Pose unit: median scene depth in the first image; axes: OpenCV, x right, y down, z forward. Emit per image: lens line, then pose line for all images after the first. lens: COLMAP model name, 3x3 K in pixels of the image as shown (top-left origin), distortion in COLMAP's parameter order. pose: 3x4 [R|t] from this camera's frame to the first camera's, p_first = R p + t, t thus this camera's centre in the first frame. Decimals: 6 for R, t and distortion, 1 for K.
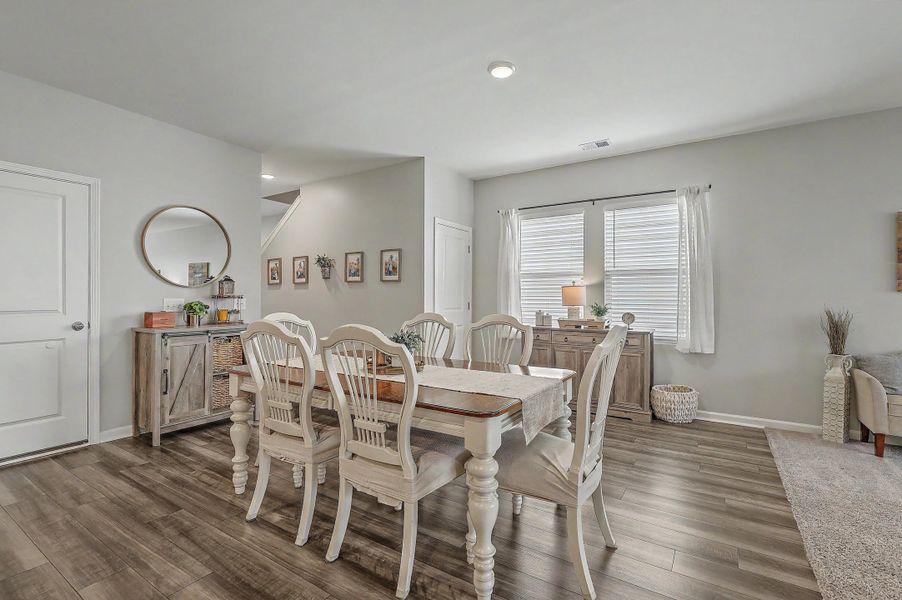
lens RADIAL K [[413.5, 0, 453.6], [0, 413.5, 295.4], [0, 0, 1]] dist [0.000300, 0.000551]
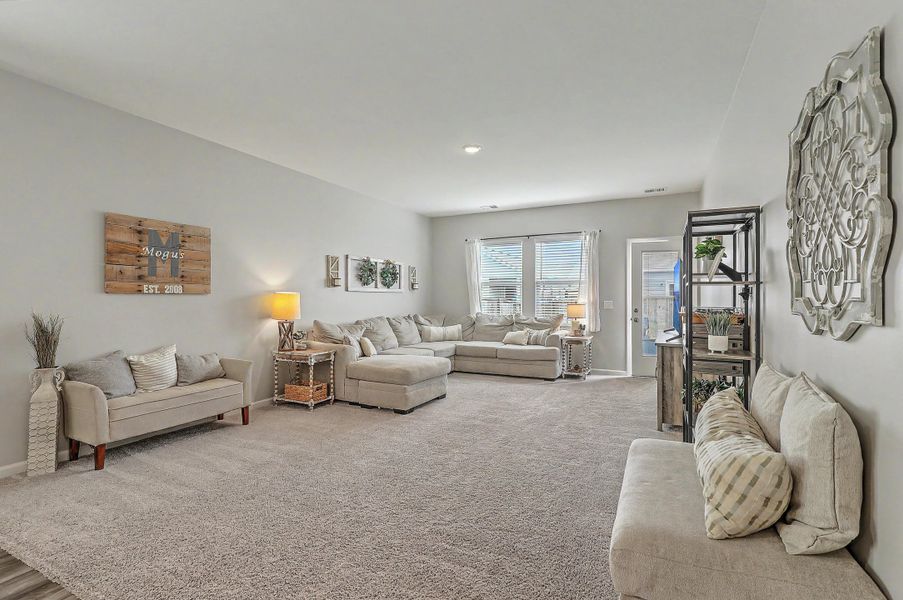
lens RADIAL K [[413.9, 0, 456.5], [0, 413.9, 296.4], [0, 0, 1]] dist [0.000300, 0.000551]
pose [[-0.118200, -0.001944, 0.992988, 0.000779], [-0.009780, 0.999952, 0.000793, -0.009419], [-0.992942, -0.009618, -0.118213, 0.258759]]
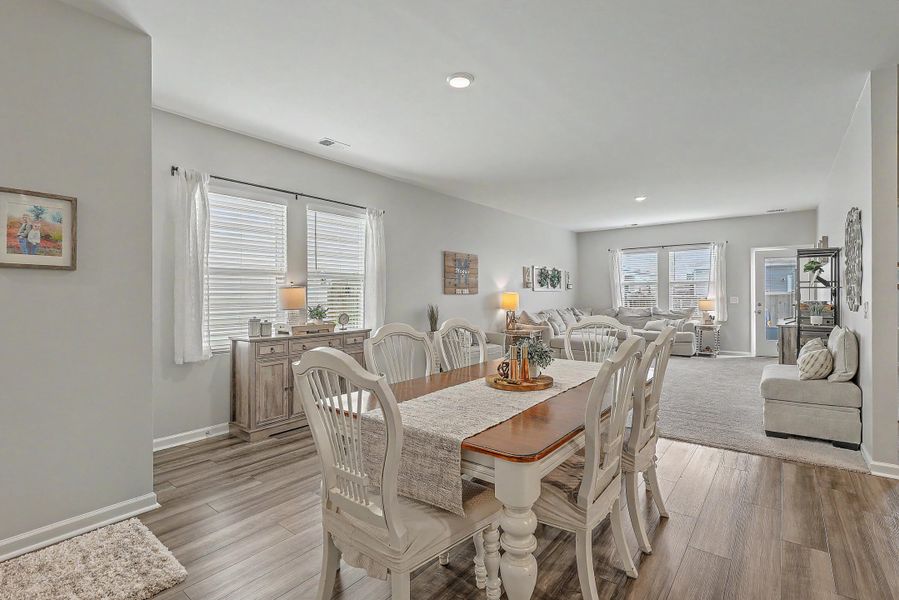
lens RADIAL K [[412.1, 0, 457.0], [0, 412.1, 293.3], [0, 0, 1]] dist [0.000300, 0.000551]
pose [[0.091345, -0.002465, 0.995816, -0.671302], [-0.004015, 0.999988, 0.002844, -0.015738], [-0.995811, -0.004258, 0.091334, 0.690932]]
